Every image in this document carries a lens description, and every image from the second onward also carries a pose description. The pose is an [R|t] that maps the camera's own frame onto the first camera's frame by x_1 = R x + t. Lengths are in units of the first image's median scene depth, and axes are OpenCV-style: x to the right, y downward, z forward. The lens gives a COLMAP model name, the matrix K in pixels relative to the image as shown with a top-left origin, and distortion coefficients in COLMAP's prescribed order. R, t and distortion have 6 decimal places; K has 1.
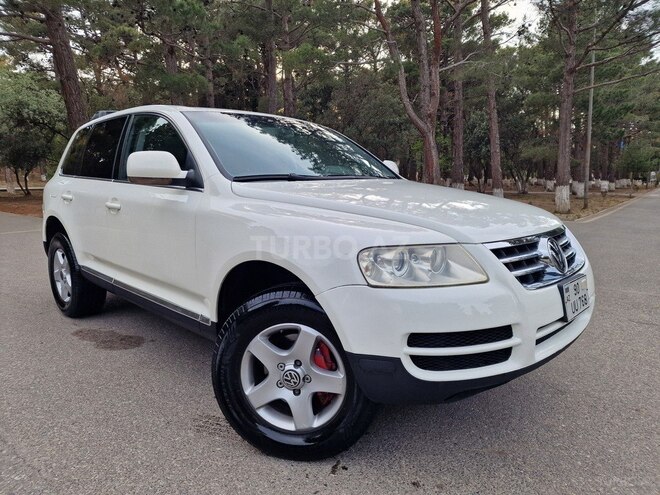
lens RADIAL K [[443.8, 0, 331.5], [0, 443.8, 249.3], [0, 0, 1]] dist [0.071356, -0.065243]
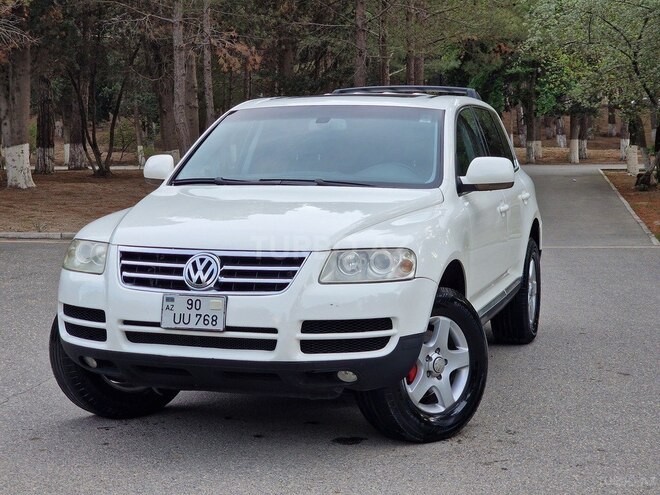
lens RADIAL K [[1284.4, 0, 328.4], [0, 1284.4, 186.9], [0, 0, 1]] dist [-0.365948, 2.502870]
pose [[0.447655, 0.040161, -0.893304, 3.144354], [-0.145547, 0.988941, -0.028476, -0.131581], [0.882282, 0.142765, 0.448550, -0.056856]]
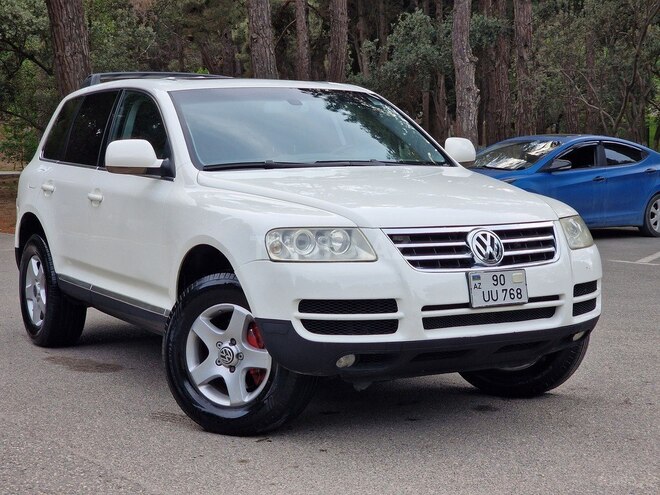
lens RADIAL K [[1274.2, 0, 330.0], [0, 1274.2, 247.5], [0, 0, 1]] dist [-0.235088, 2.797619]
pose [[0.955720, 0.020684, -0.293550, 0.984415], [-0.043103, 0.996608, -0.070110, 0.224273], [0.291104, 0.079658, 0.953369, -1.757789]]
